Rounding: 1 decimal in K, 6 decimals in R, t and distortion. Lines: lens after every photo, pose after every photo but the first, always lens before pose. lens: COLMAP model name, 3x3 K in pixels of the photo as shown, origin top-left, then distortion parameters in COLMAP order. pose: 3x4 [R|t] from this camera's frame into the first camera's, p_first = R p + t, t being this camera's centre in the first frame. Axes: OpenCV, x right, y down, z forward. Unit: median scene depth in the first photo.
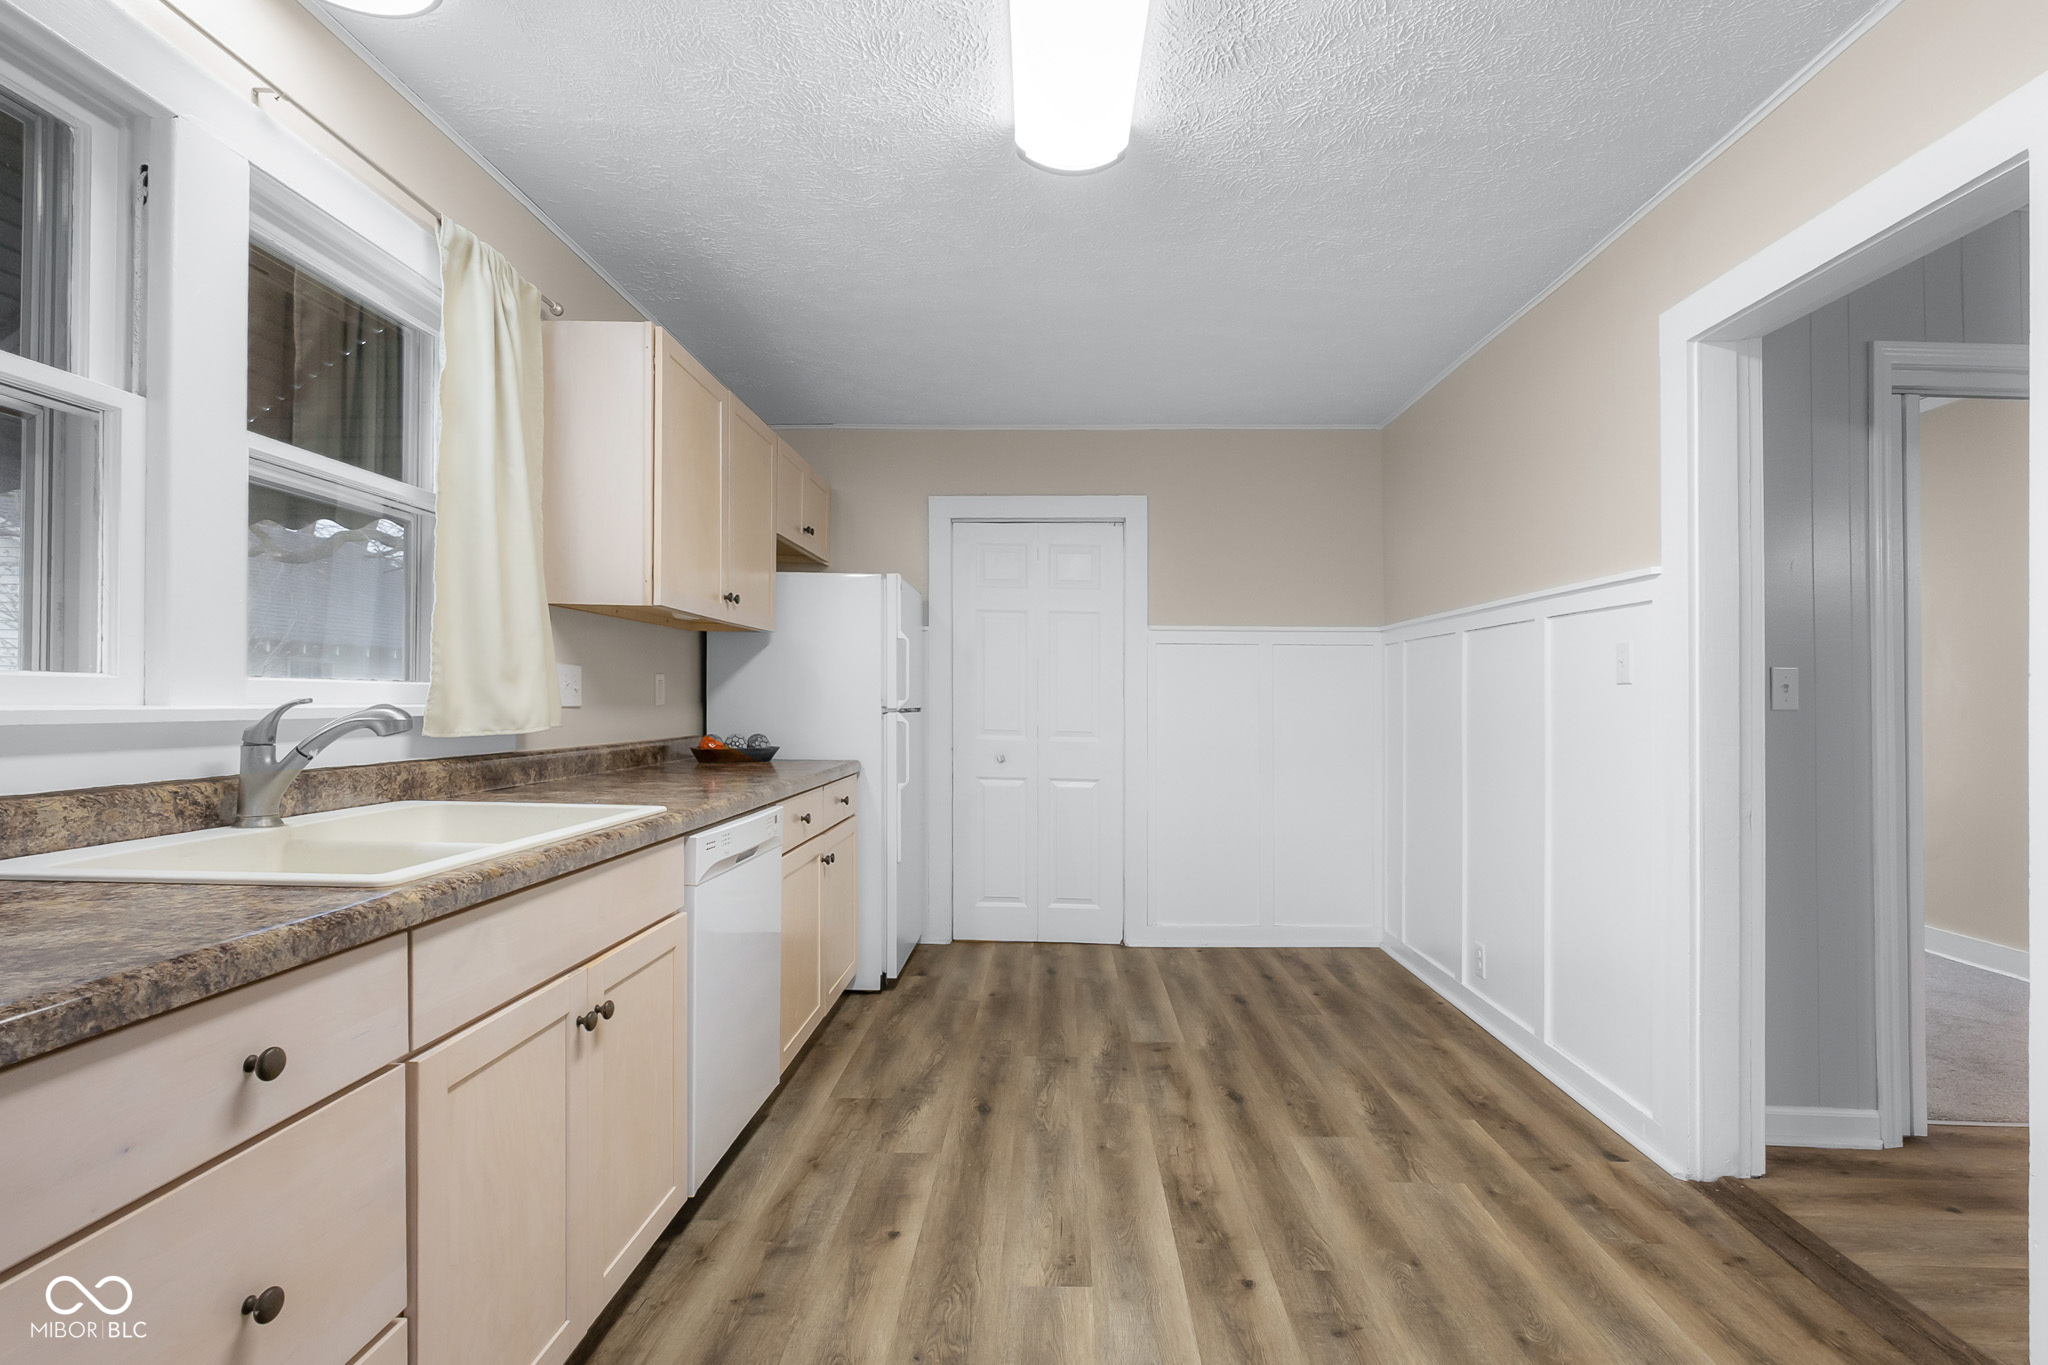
lens RADIAL K [[956.8, 0, 1046.2], [0, 956.8, 717.1], [0, 0, 1]] dist [-0.000684, -0.000019]
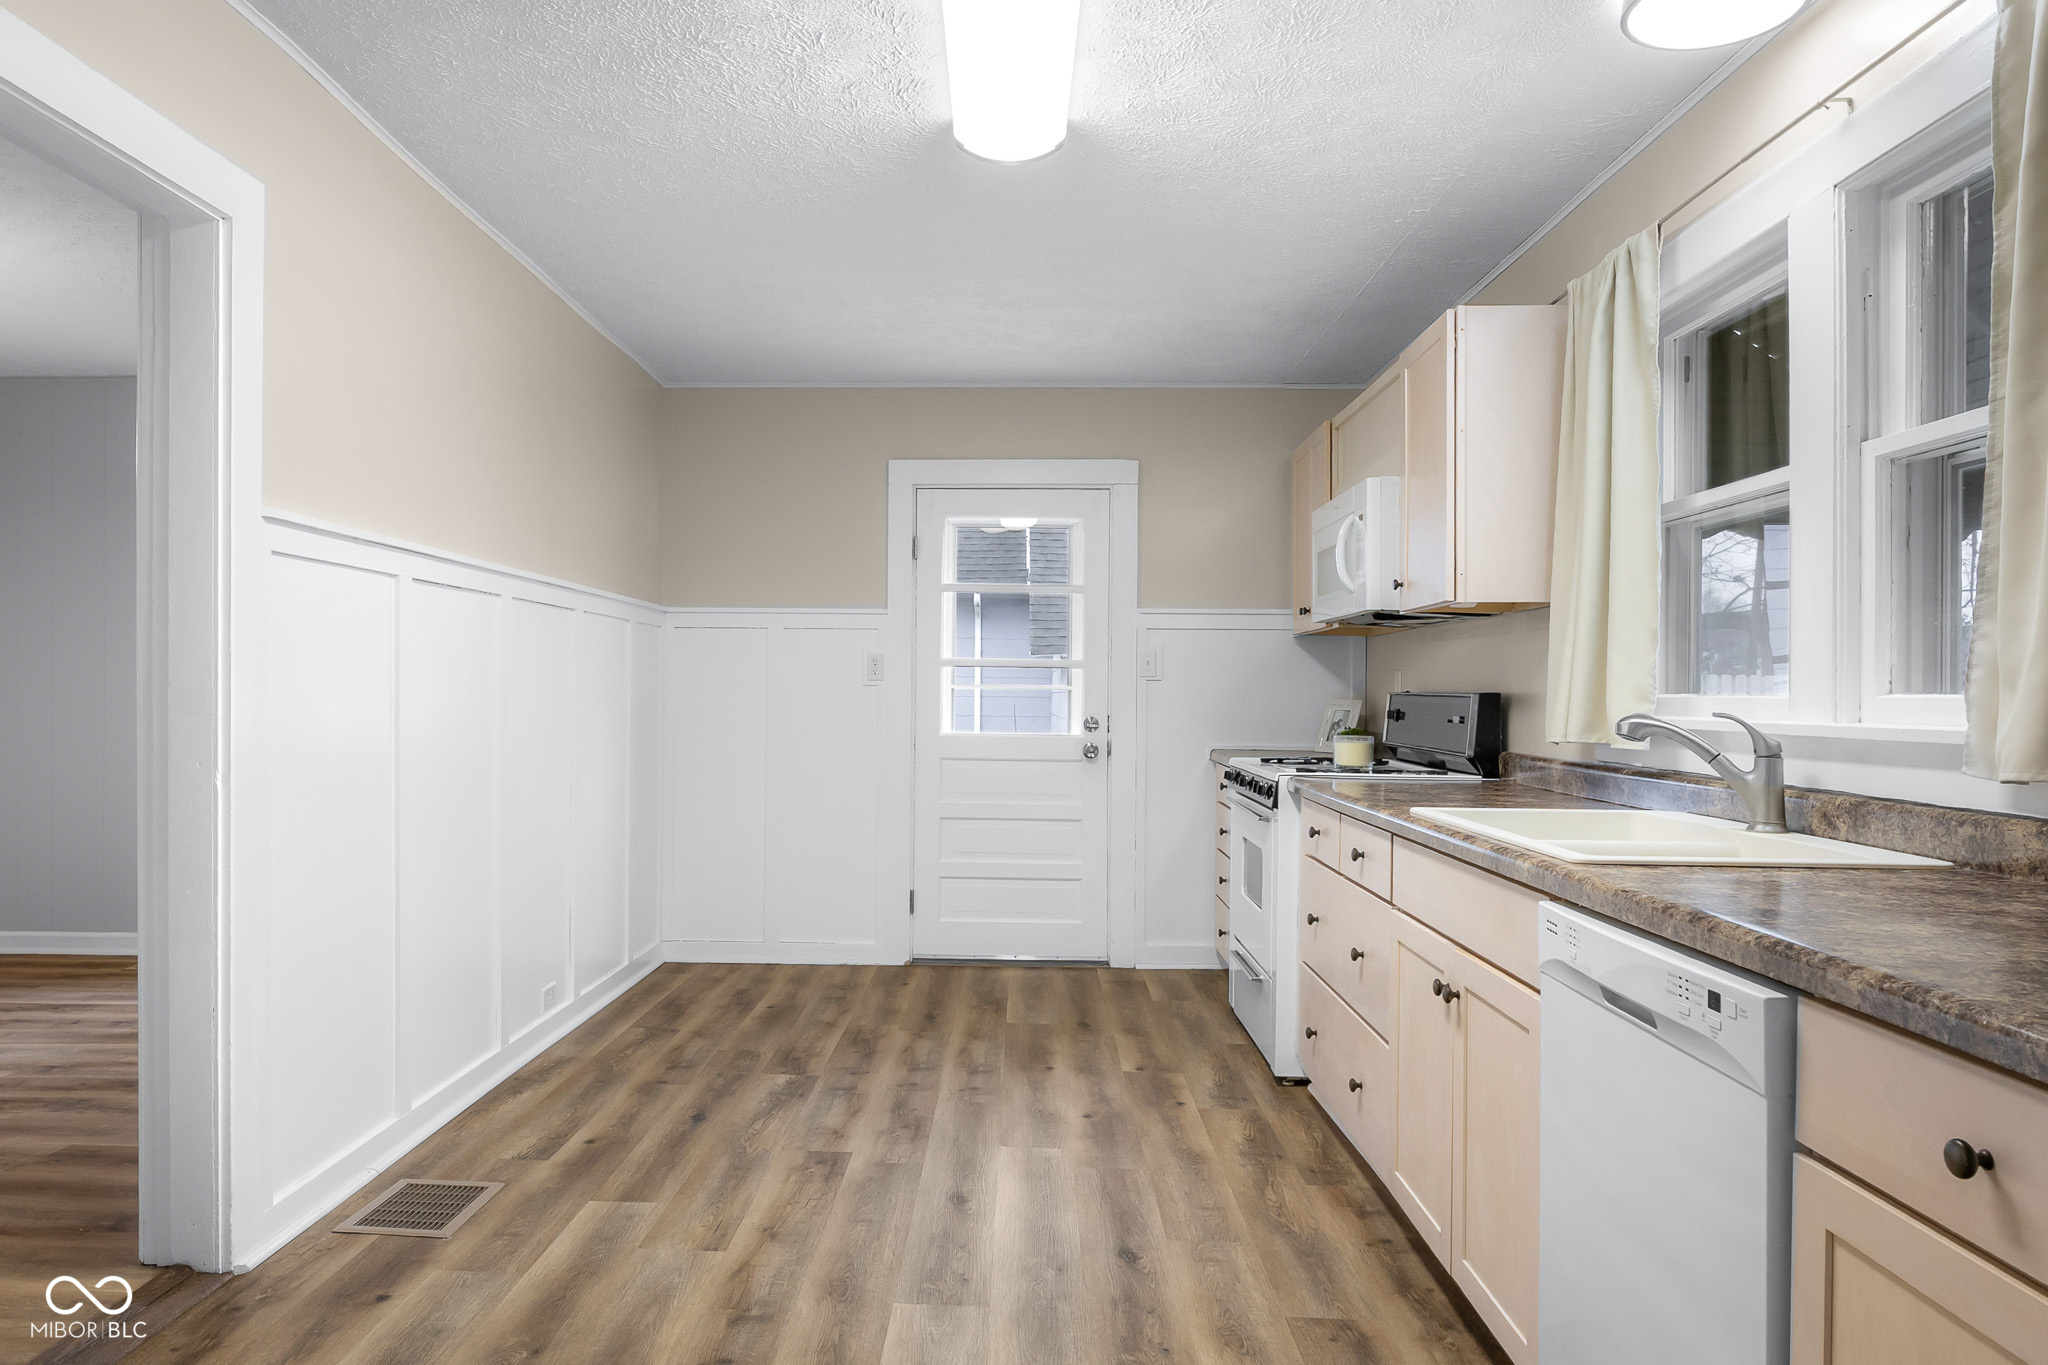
lens RADIAL K [[1303.5, 0, 1007.7], [0, 1303.5, 683.1], [0, 0, 1]] dist [0.005781, 0.001123]
pose [[-0.999565, -0.029497, 0.000765, 0.031659], [-0.029487, 0.999511, 0.010365, -0.032458], [-0.001071, 0.010338, -0.999946, 1.797323]]
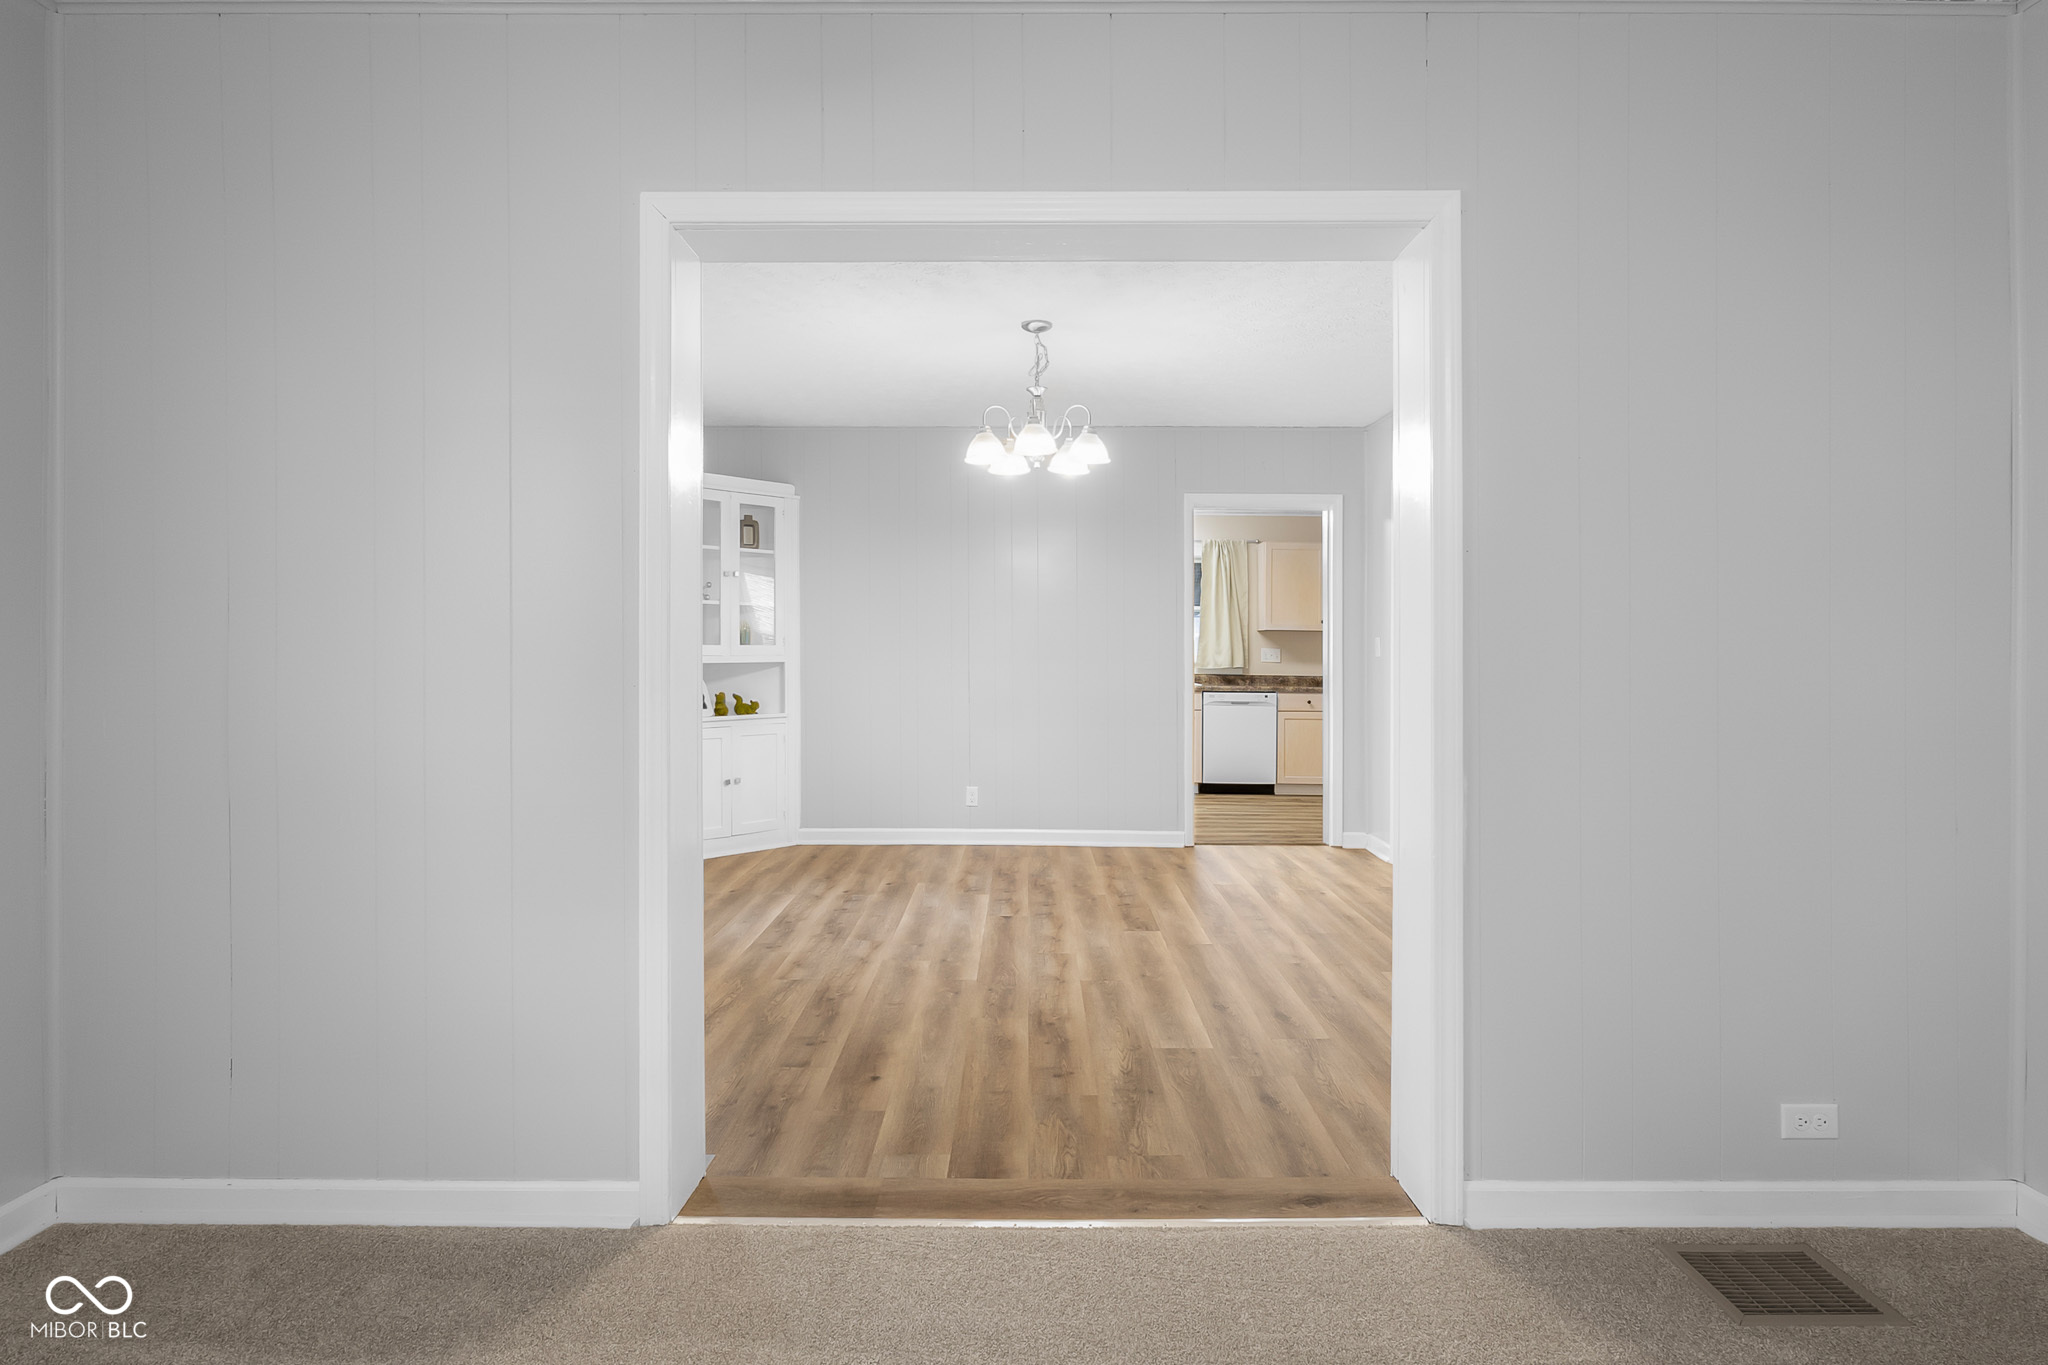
lens RADIAL K [[1027.9, 0, 1026.2], [0, 1027.9, 656.1], [0, 0, 1]] dist [-0.002730, 0.002251]
pose [[0.016602, -0.016214, -0.999731, 3.546011], [-0.023759, 0.999580, -0.016606, 0.055739], [0.999580, 0.024028, 0.016210, 0.177236]]
